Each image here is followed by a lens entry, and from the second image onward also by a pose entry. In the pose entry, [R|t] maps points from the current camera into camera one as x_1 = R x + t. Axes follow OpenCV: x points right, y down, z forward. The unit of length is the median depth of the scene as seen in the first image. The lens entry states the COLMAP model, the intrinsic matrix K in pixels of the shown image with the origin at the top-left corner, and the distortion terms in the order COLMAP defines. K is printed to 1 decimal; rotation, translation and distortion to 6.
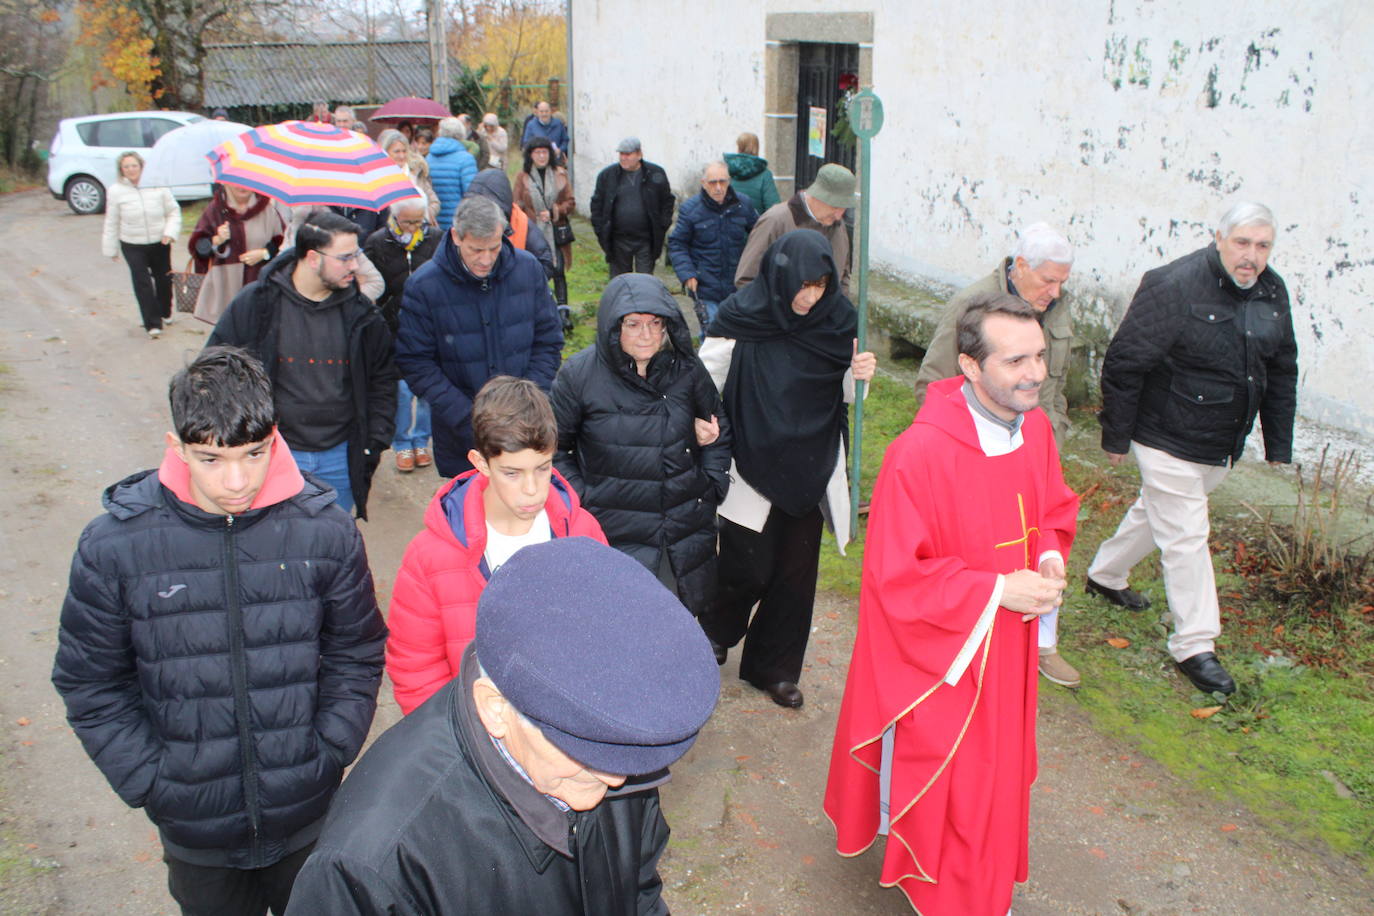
lens RADIAL K [[1128.6, 0, 687.0], [0, 1128.6, 458.0], [0, 0, 1]] dist [-0.166514, 0.143145]
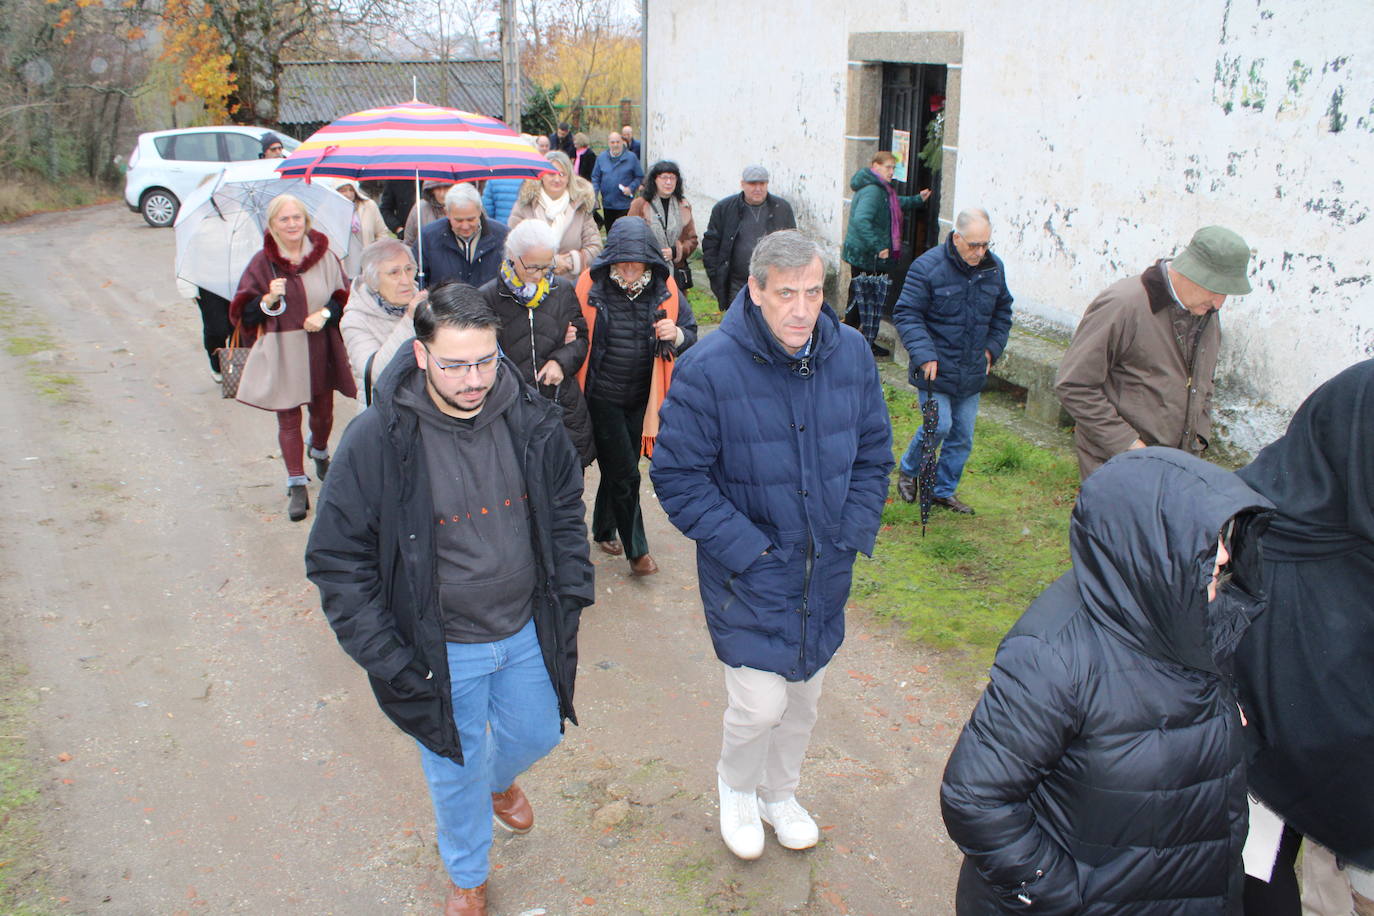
lens RADIAL K [[1132.8, 0, 687.0], [0, 1132.8, 458.0], [0, 0, 1]] dist [-0.165591, 0.142970]
pose [[0.998205, 0.025844, -0.054030, -0.004590], [-0.026962, 0.999435, -0.020078, -0.002615], [0.053481, 0.021499, 0.998337, 0.013424]]
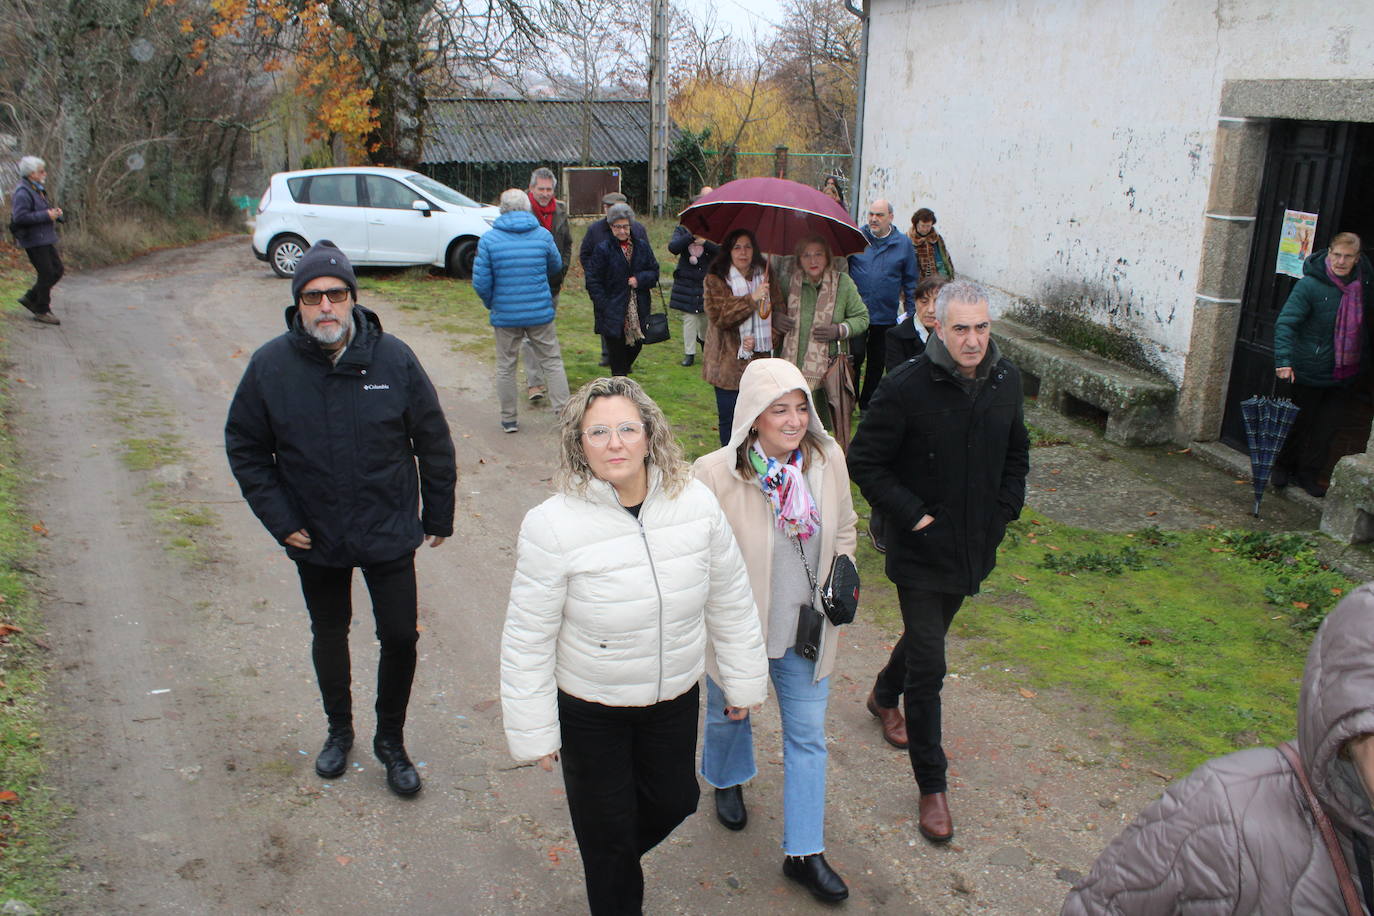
lens RADIAL K [[1132.8, 0, 687.0], [0, 1132.8, 458.0], [0, 0, 1]] dist [-0.165591, 0.142970]
pose [[0.989946, 0.059747, -0.128208, -0.094289], [-0.067030, 0.996329, -0.053259, -0.045595], [0.124555, 0.061317, 0.990316, 0.129666]]
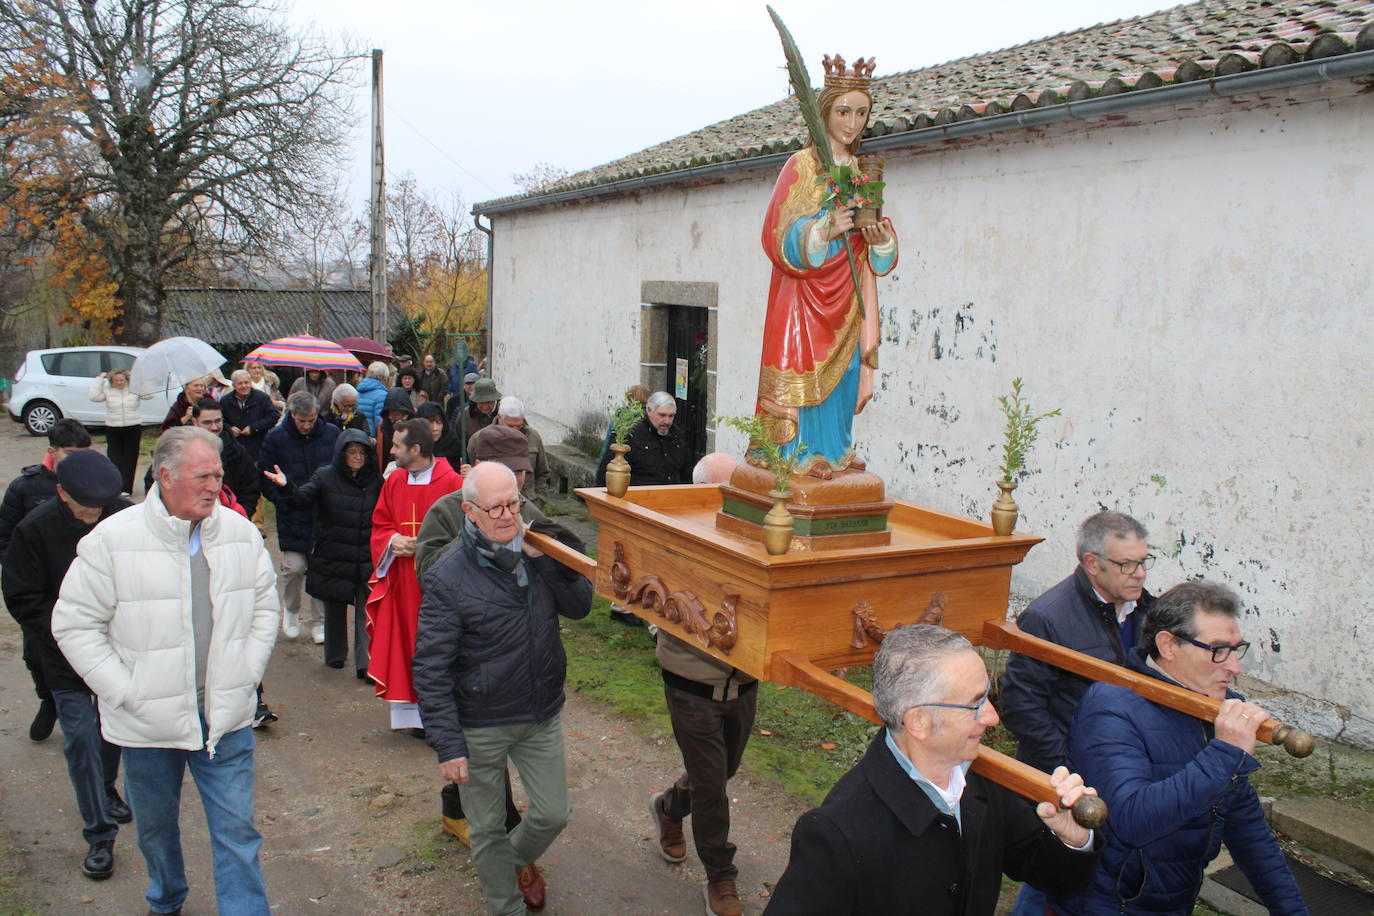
lens RADIAL K [[1132.8, 0, 687.0], [0, 1132.8, 458.0], [0, 0, 1]] dist [-0.165591, 0.142970]
pose [[0.998512, 0.015861, 0.052173, 0.031896], [-0.004244, 0.976465, -0.215636, 0.026540], [-0.054365, 0.215094, 0.975079, -0.085174]]
